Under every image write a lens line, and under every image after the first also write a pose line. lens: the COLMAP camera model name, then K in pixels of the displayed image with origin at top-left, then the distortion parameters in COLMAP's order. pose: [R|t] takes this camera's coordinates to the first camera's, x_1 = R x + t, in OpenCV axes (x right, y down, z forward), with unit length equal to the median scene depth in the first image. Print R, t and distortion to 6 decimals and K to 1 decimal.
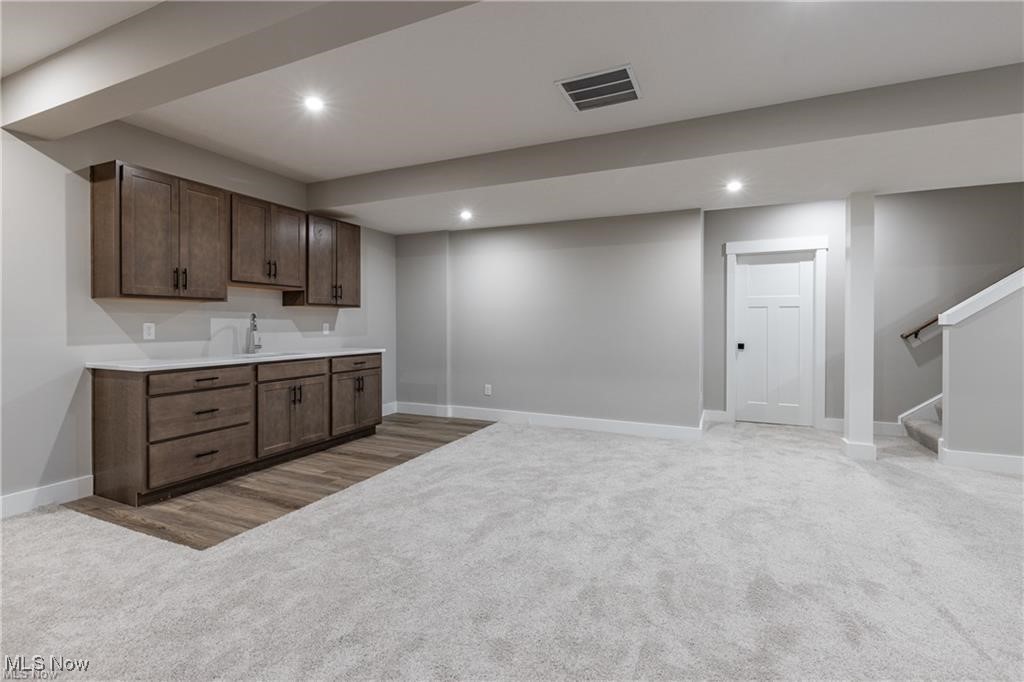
lens RADIAL K [[464.6, 0, 516.5], [0, 464.6, 335.0], [0, 0, 1]] dist [0.010663, 0.000068]
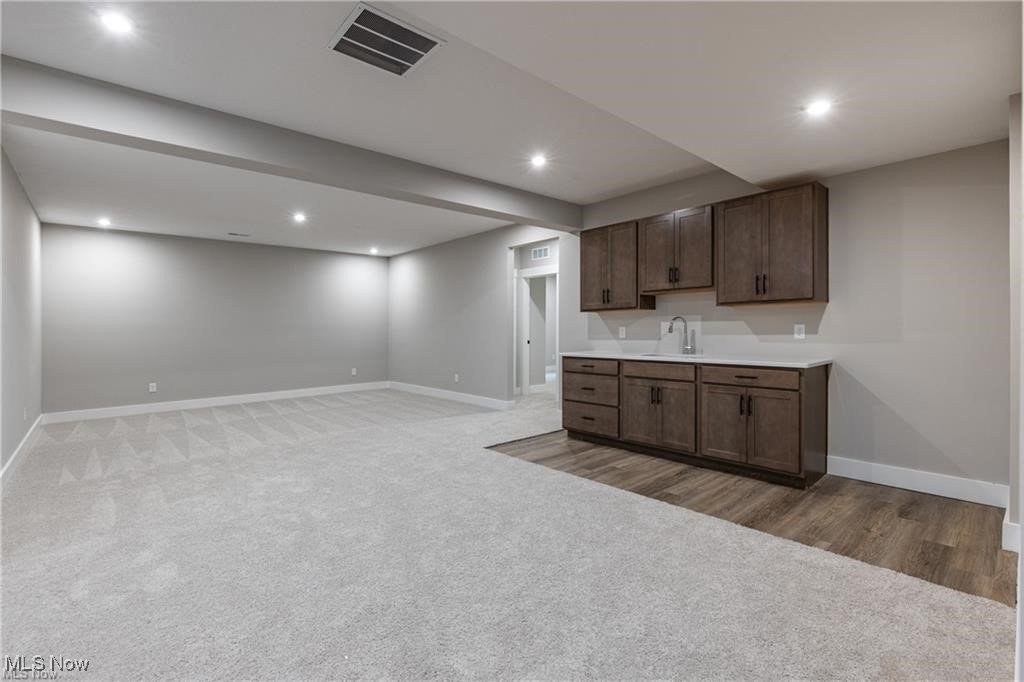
lens RADIAL K [[464.6, 0, 520.2], [0, 464.6, 331.0], [0, 0, 1]] dist [0.010663, 0.000068]
pose [[-0.395209, 0.010557, -0.918531, 0.628529], [-0.009747, 0.999829, 0.015685, -0.029341], [0.918539, 0.015152, -0.395039, 1.185483]]
